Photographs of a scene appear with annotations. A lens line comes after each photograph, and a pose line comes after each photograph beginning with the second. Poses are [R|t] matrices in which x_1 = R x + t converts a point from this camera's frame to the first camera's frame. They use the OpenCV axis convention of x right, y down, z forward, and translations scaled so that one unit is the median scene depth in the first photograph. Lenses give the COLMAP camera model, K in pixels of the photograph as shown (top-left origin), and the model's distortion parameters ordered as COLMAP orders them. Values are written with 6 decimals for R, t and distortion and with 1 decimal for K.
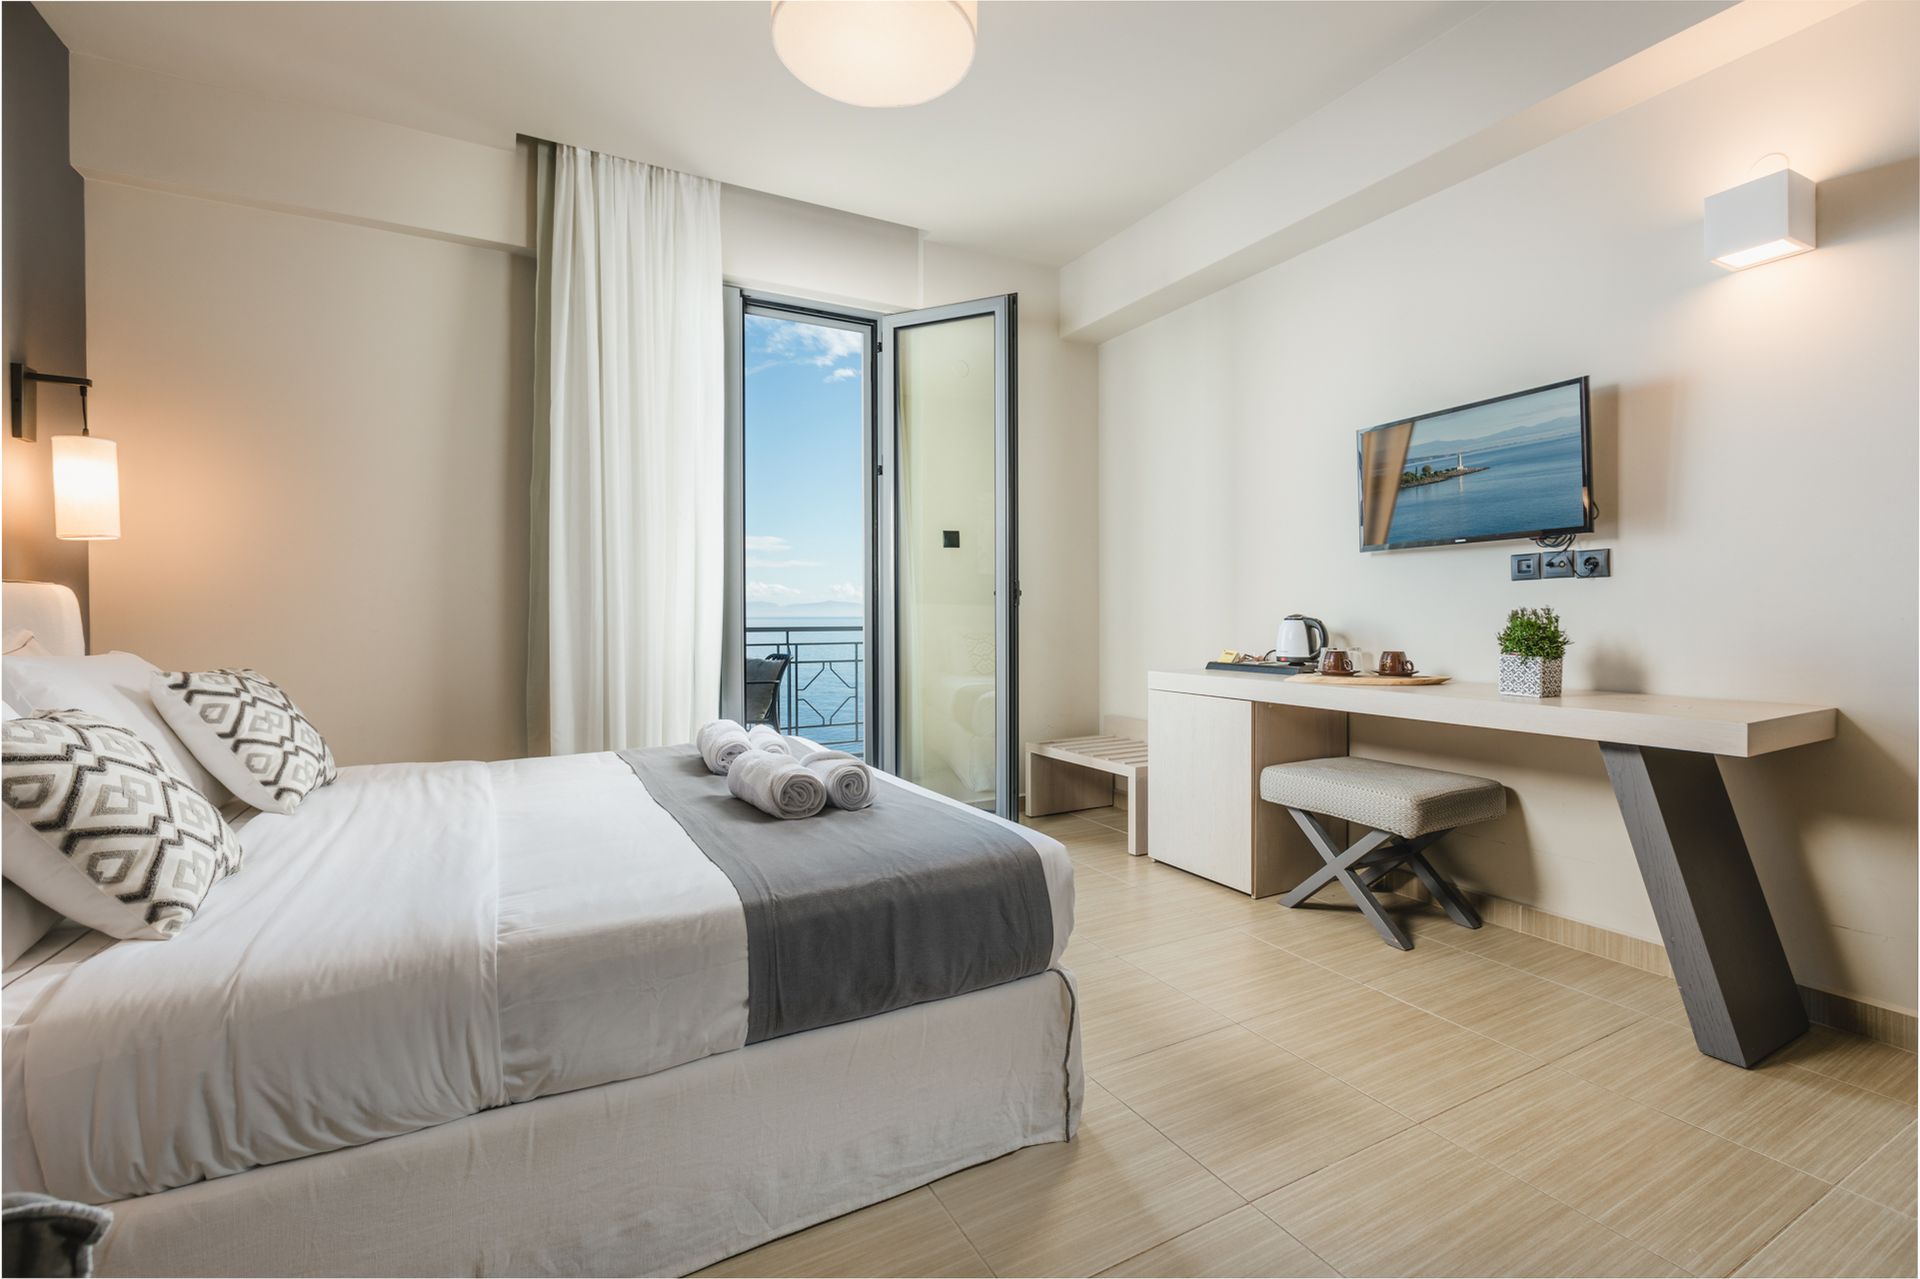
lens RADIAL K [[848.3, 0, 951.8], [0, 848.3, 620.2], [0, 0, 1]] dist [-0.000159, 0.000010]
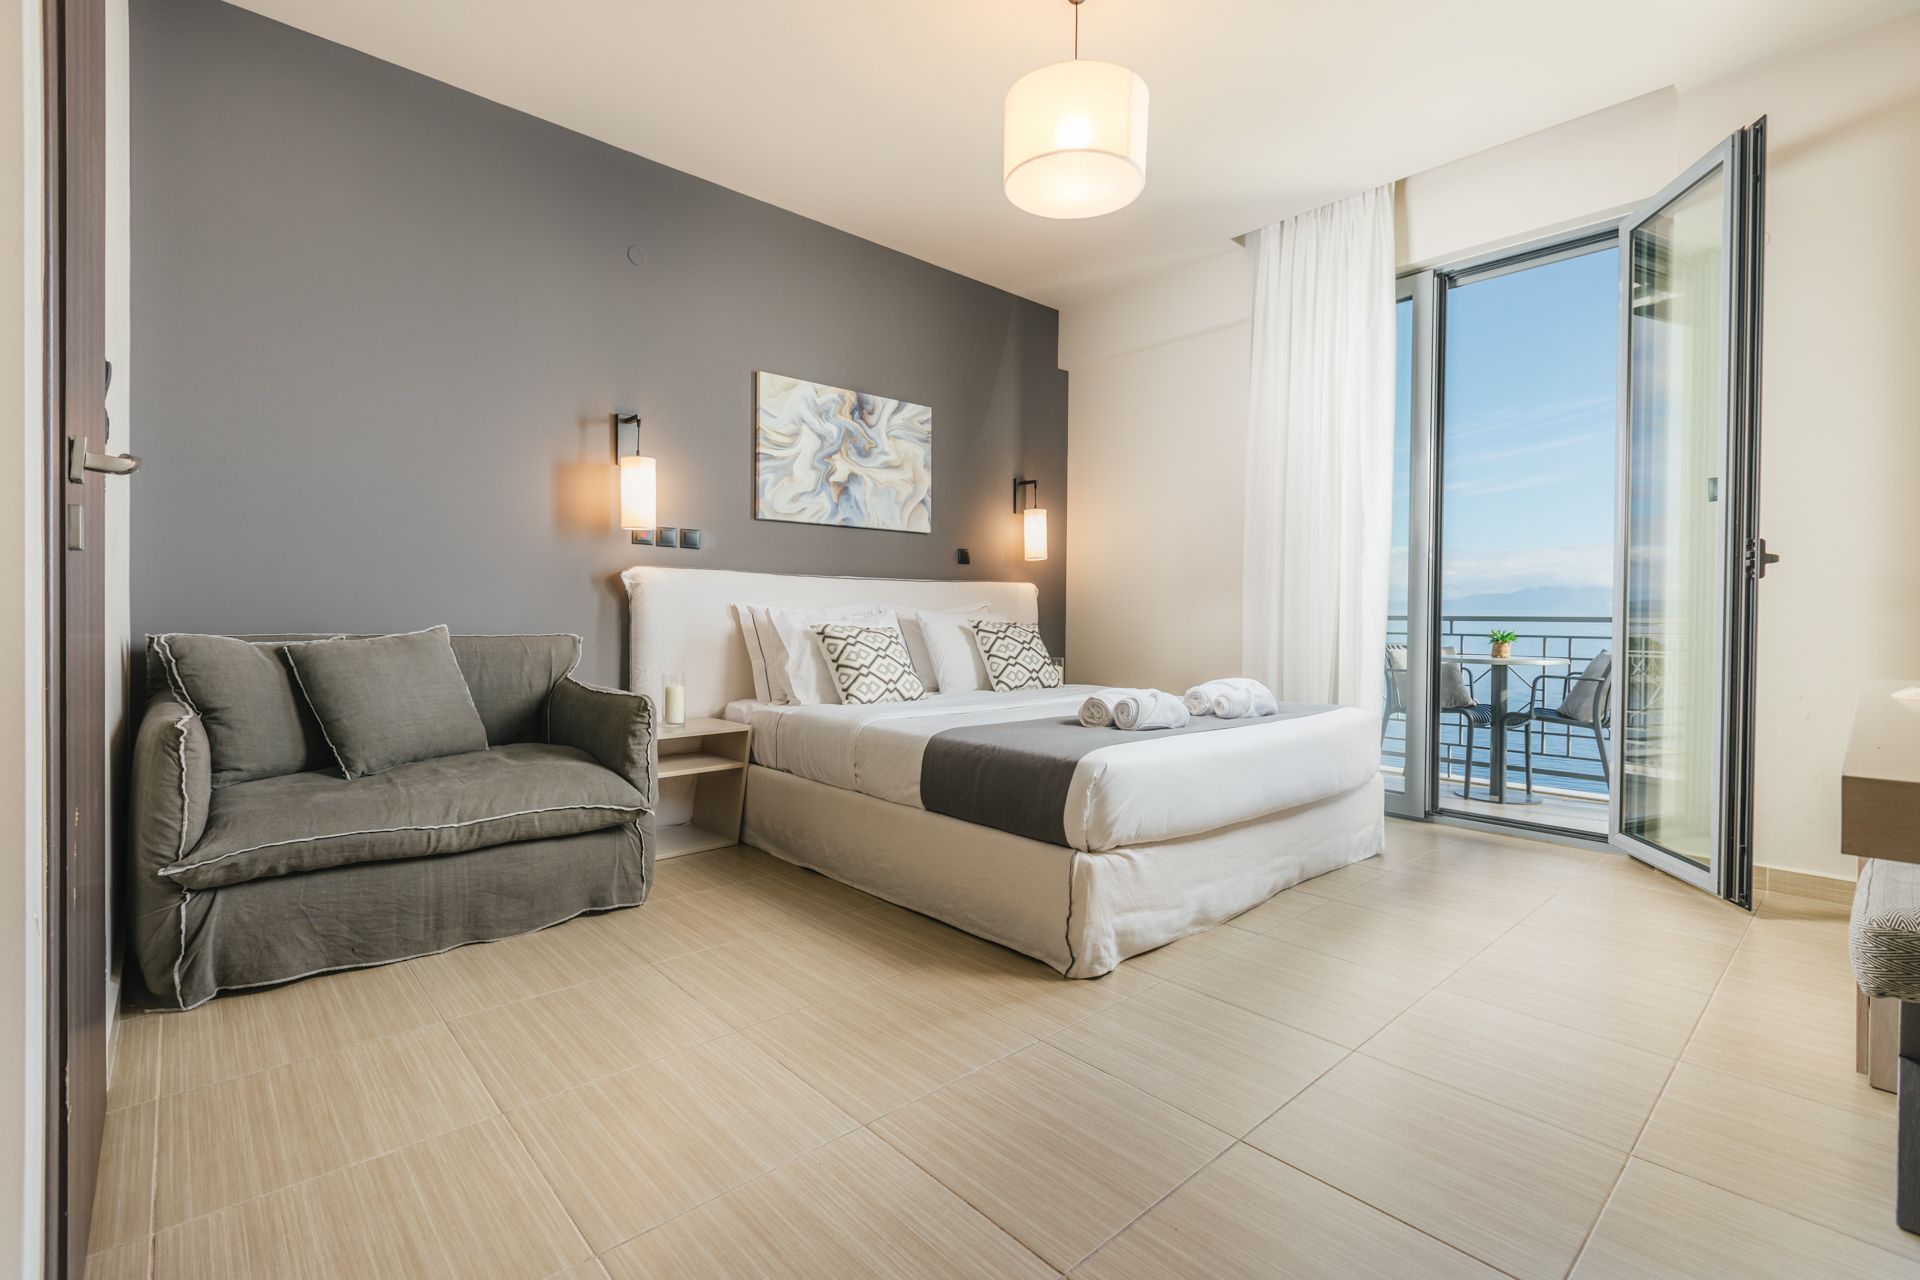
lens RADIAL K [[848.3, 0, 951.8], [0, 848.3, 620.7], [0, 0, 1]] dist [-0.000159, 0.000010]
pose [[0.243000, 0.013918, -0.969926, 0.804199], [-0.017758, 0.999793, 0.009897, 0.029490], [0.969864, 0.014819, 0.243197, 0.294504]]
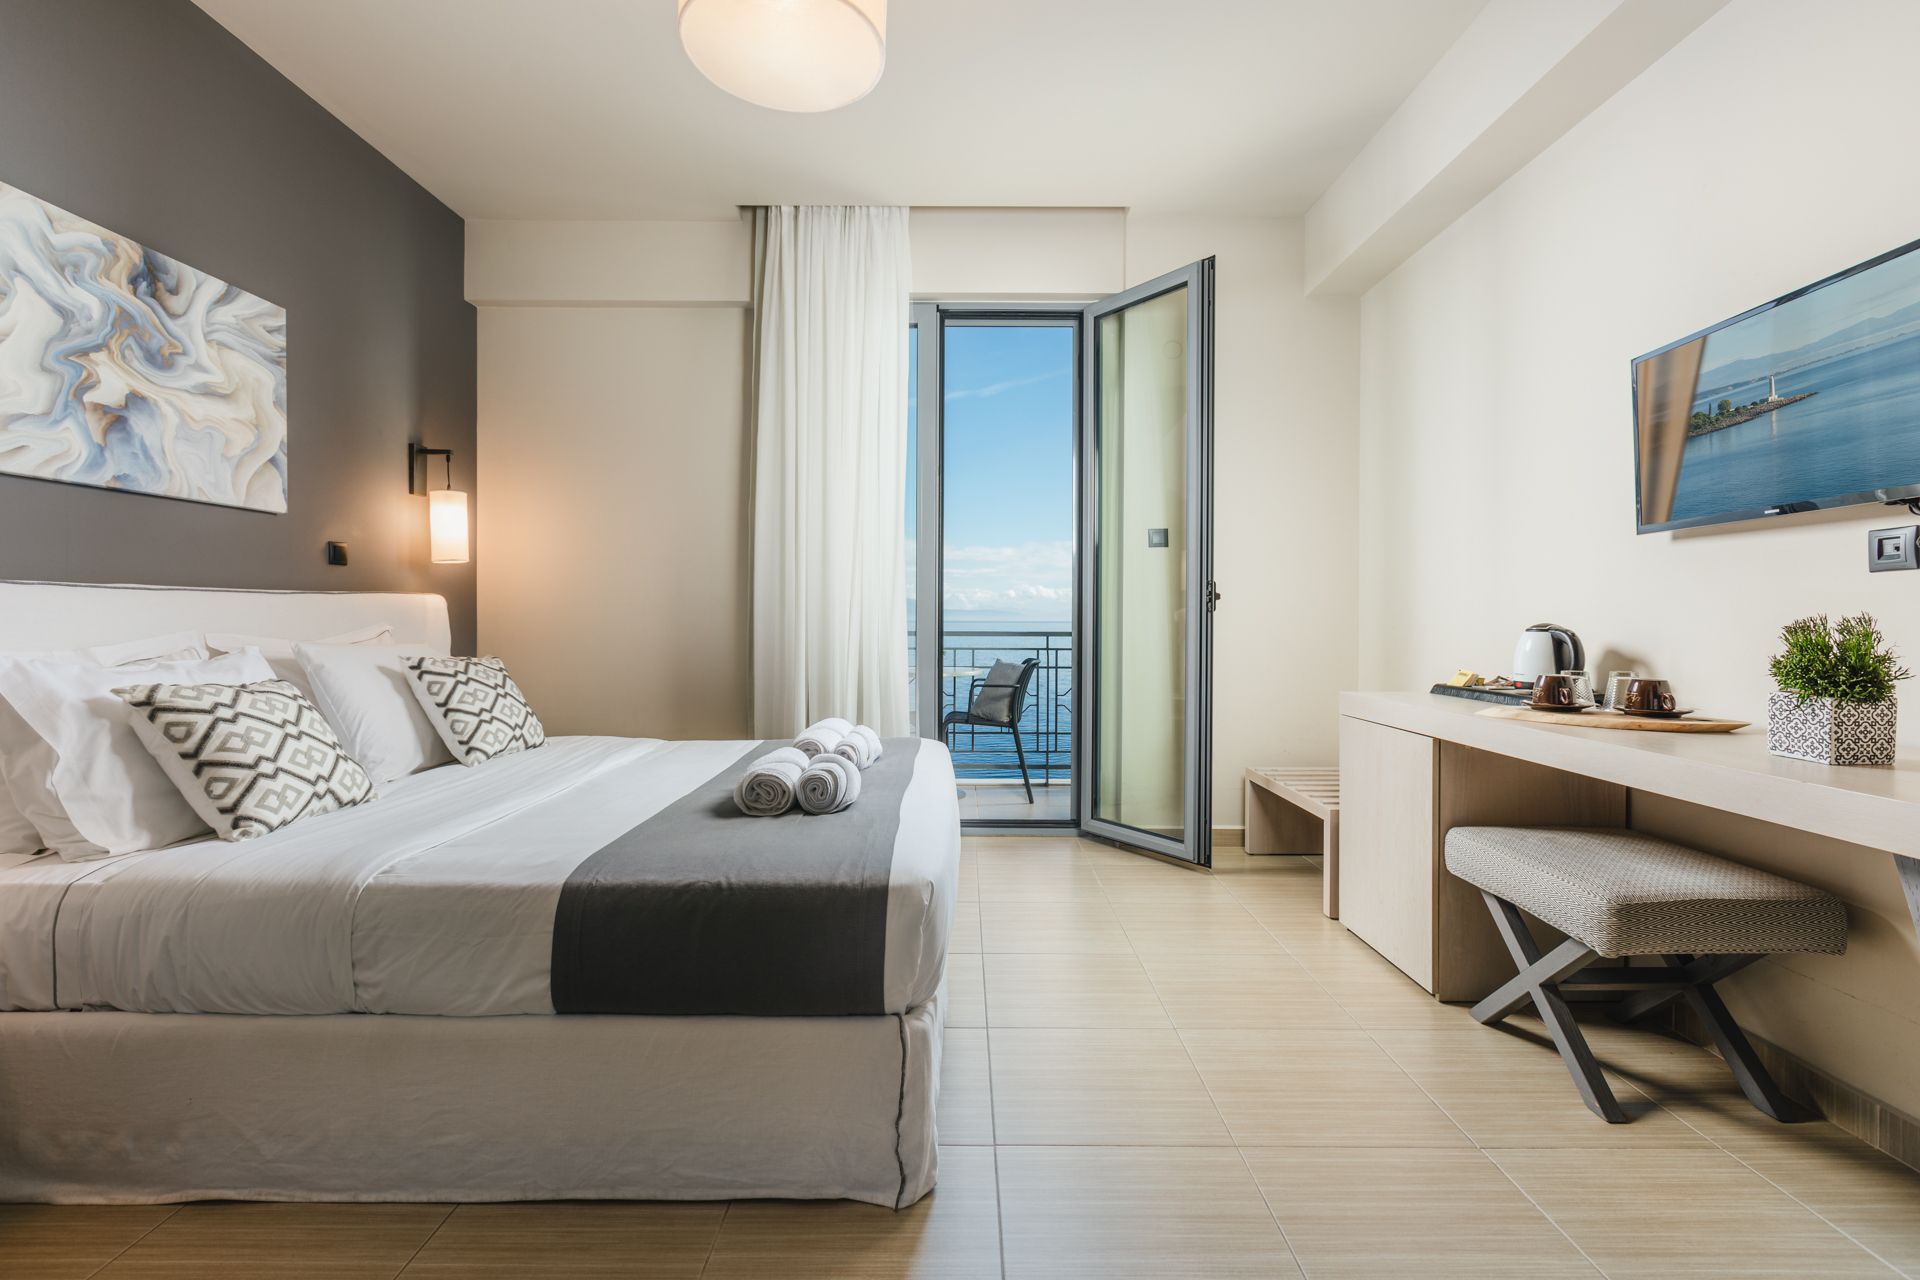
lens RADIAL K [[848.3, 0, 951.8], [0, 848.3, 620.7], [0, 0, 1]] dist [-0.000159, 0.000010]
pose [[0.878349, 0.008077, -0.477952, 0.362811], [-0.010368, 0.999944, -0.002156, -0.003251], [0.477908, 0.006850, 0.878383, 0.141031]]
